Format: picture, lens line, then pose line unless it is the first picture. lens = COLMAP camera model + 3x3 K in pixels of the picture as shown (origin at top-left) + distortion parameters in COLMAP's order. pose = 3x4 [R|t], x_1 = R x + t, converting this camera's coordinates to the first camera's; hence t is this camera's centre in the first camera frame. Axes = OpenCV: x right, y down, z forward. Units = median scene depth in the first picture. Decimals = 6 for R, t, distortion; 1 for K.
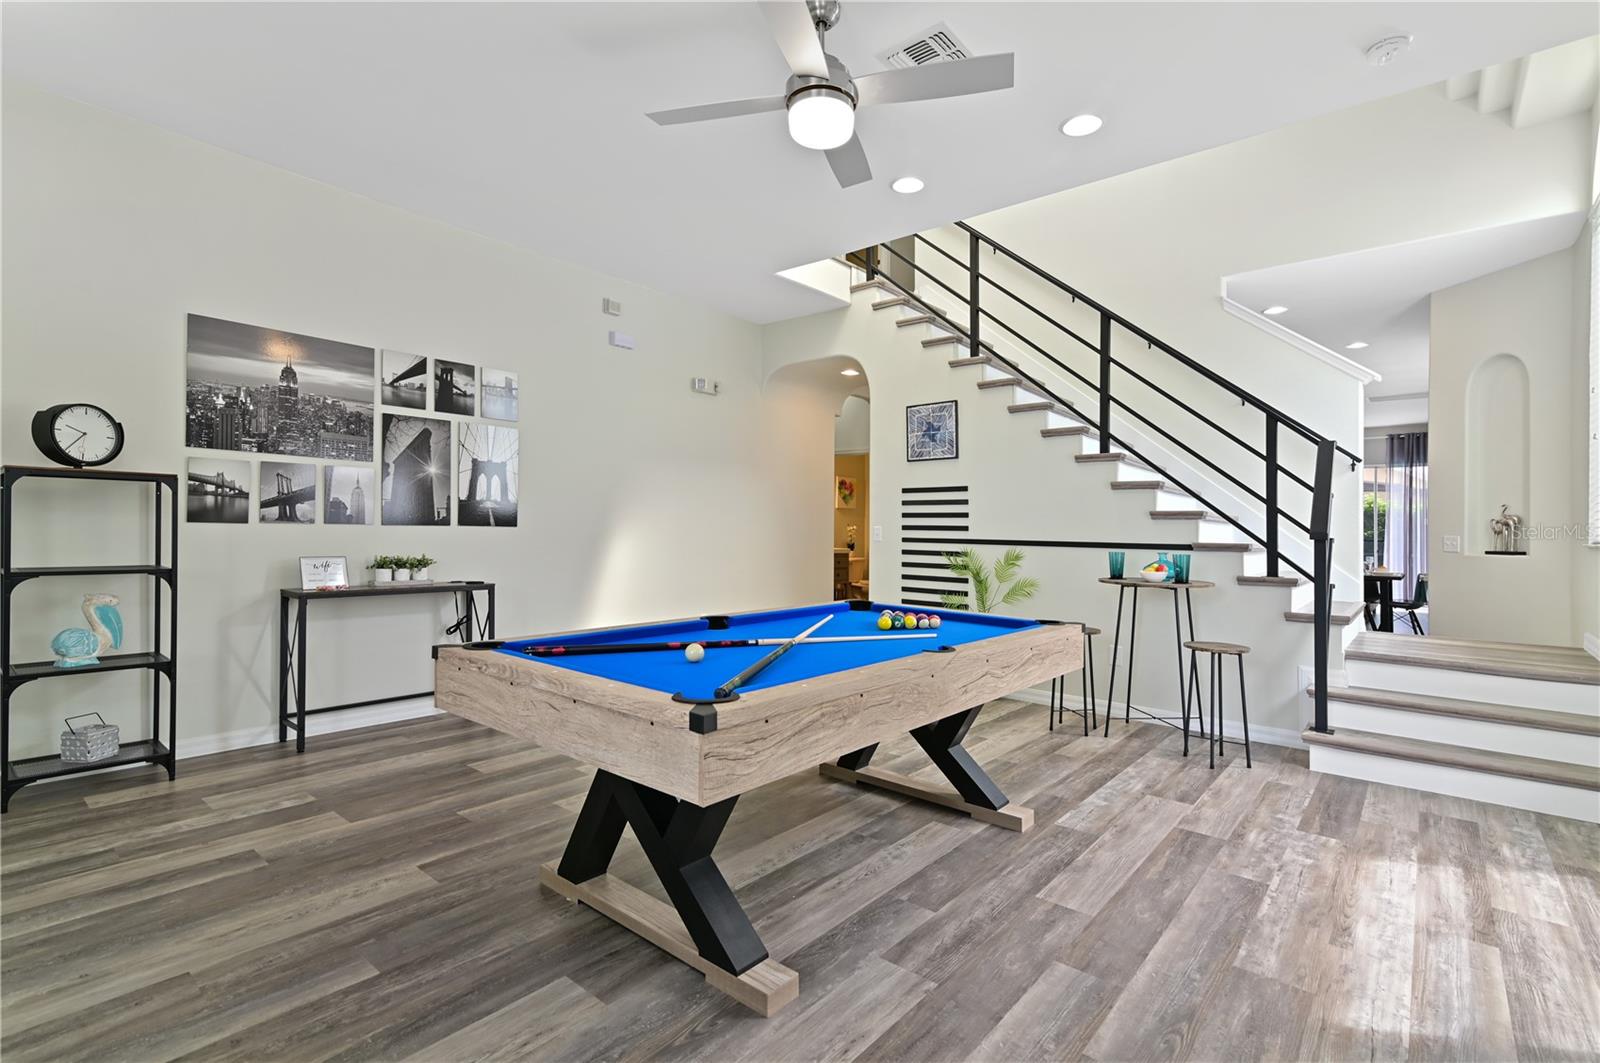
lens RADIAL K [[740.0, 0, 804.8], [0, 740.0, 519.9], [0, 0, 1]] dist [0.011964, -0.000719]
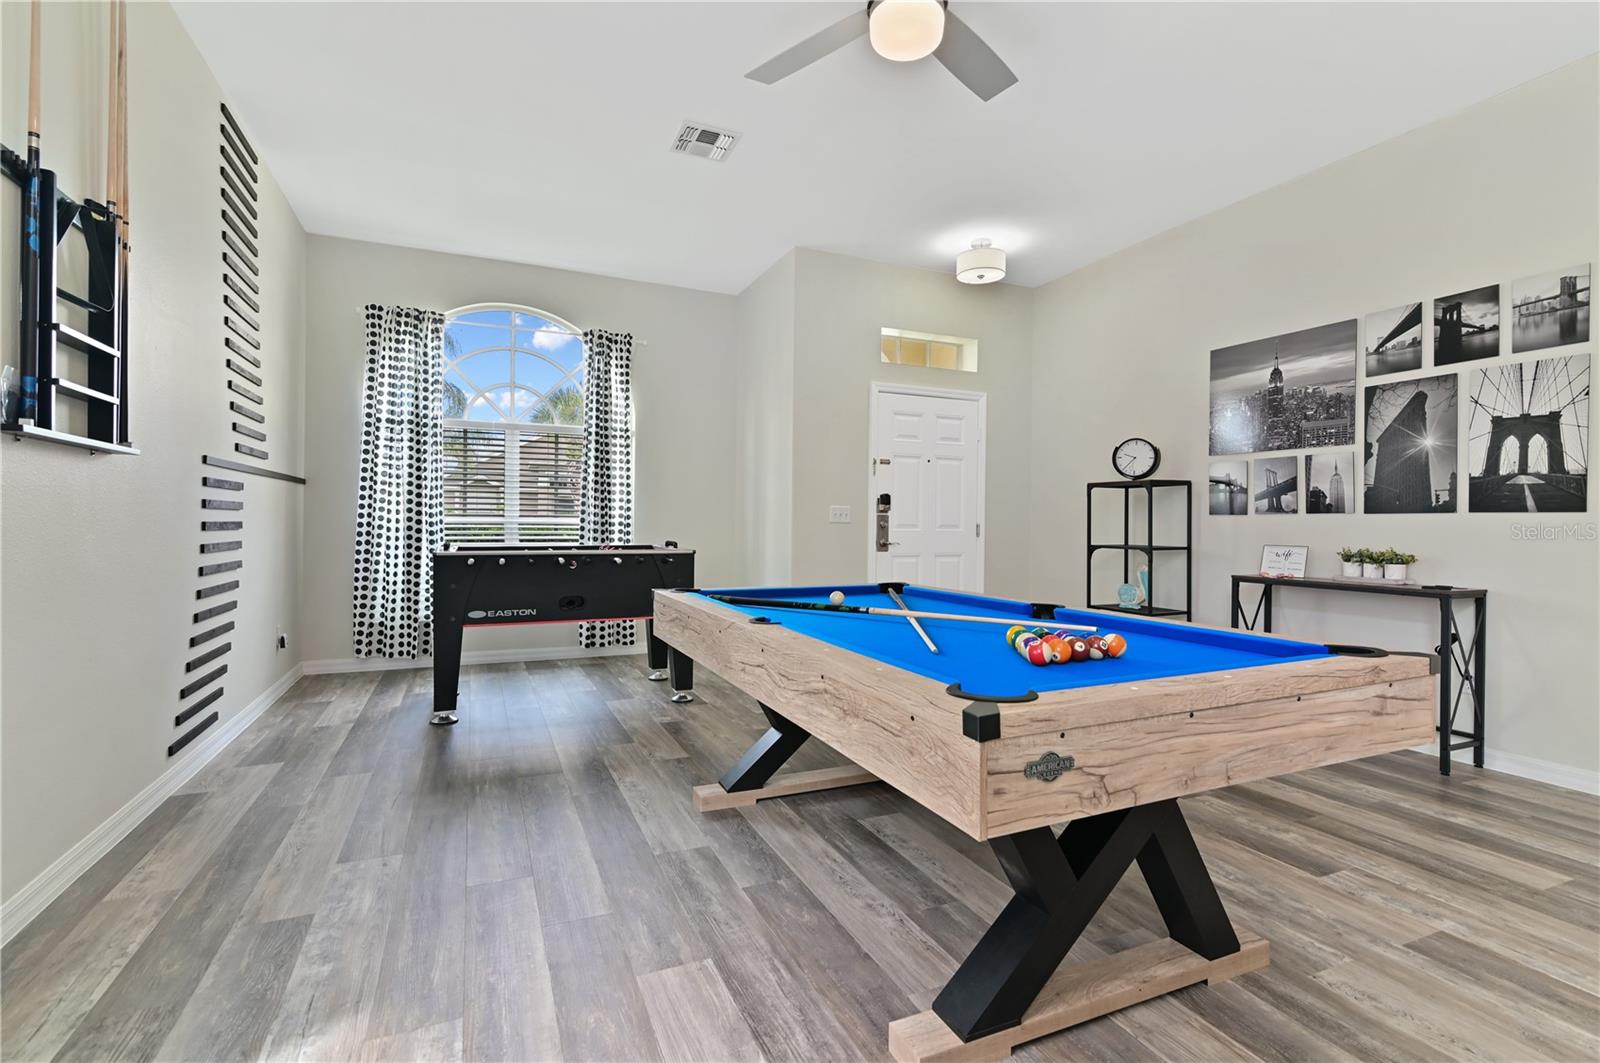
lens RADIAL K [[768.7, 0, 800.0], [0, 768.7, 531.5], [0, 0, 1]] dist [0.015617, -0.000360]
pose [[-0.452855, -0.013040, -0.891489, 0.568644], [-0.007239, 0.999914, -0.010949, 0.043900], [0.891555, 0.001495, -0.452911, 0.834163]]
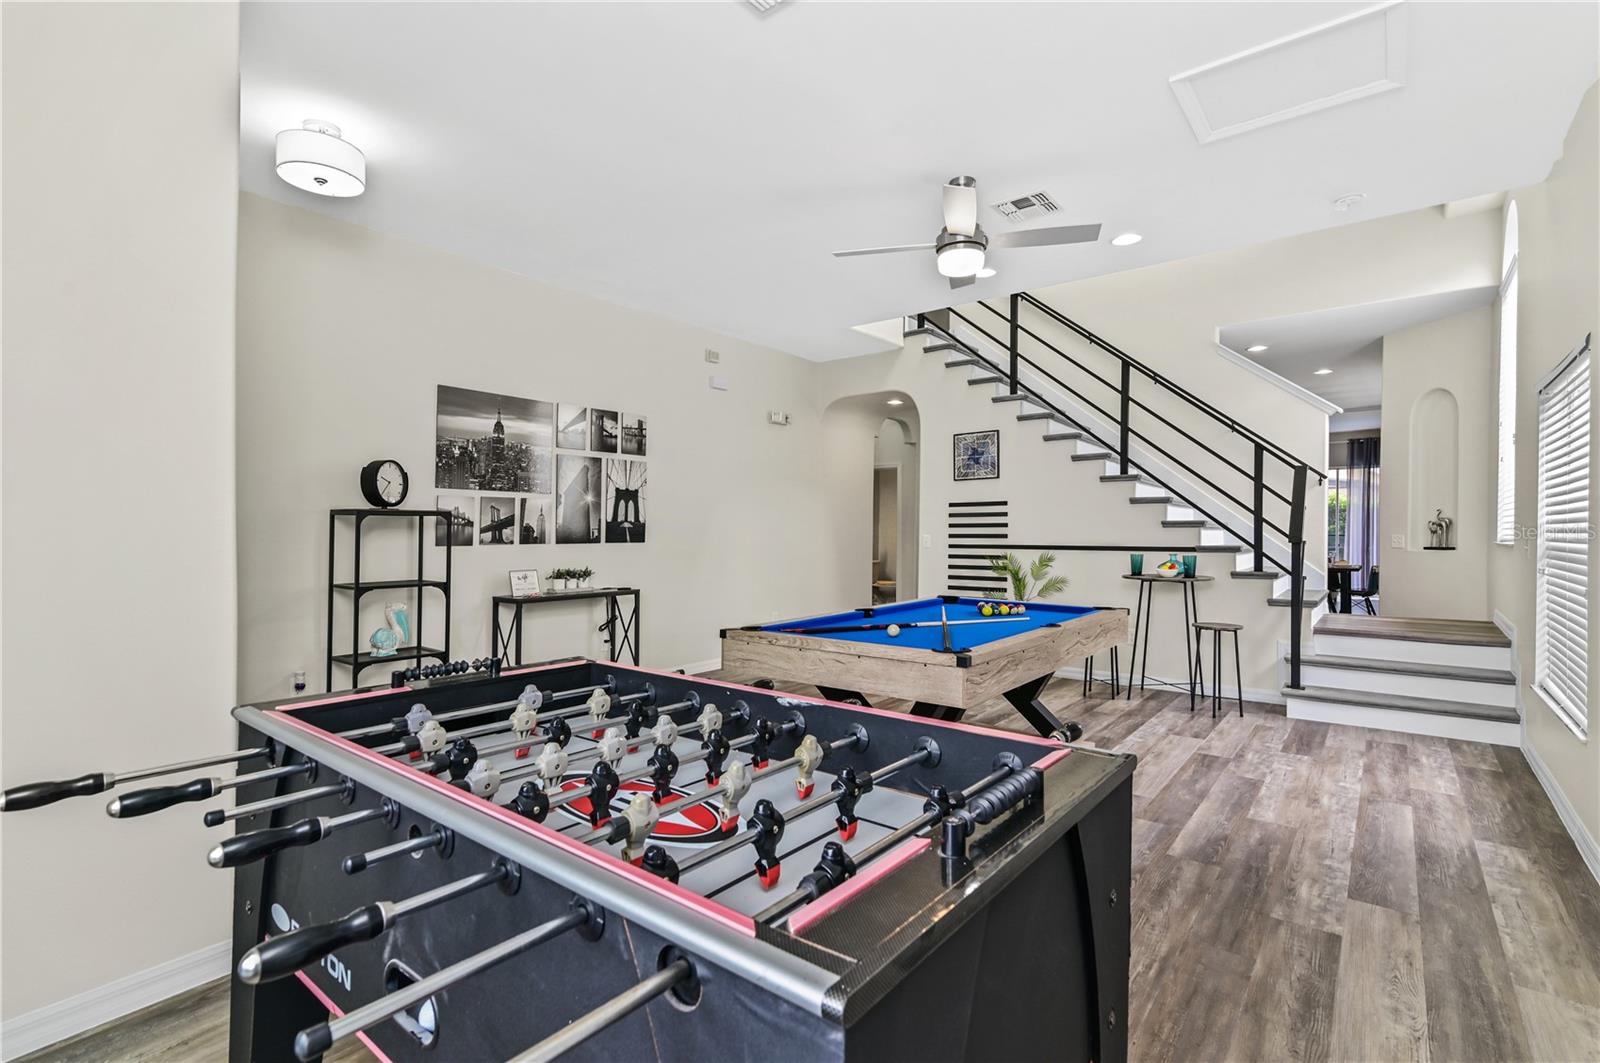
lens RADIAL K [[745.5, 0, 796.8], [0, 745.5, 549.2], [0, 0, 1]] dist [0.009772, -0.000371]
pose [[0.999405, -0.018940, 0.028843, -0.206423], [0.017856, 0.999141, 0.037396, -0.024506], [-0.029526, -0.036859, 0.998884, -0.267951]]
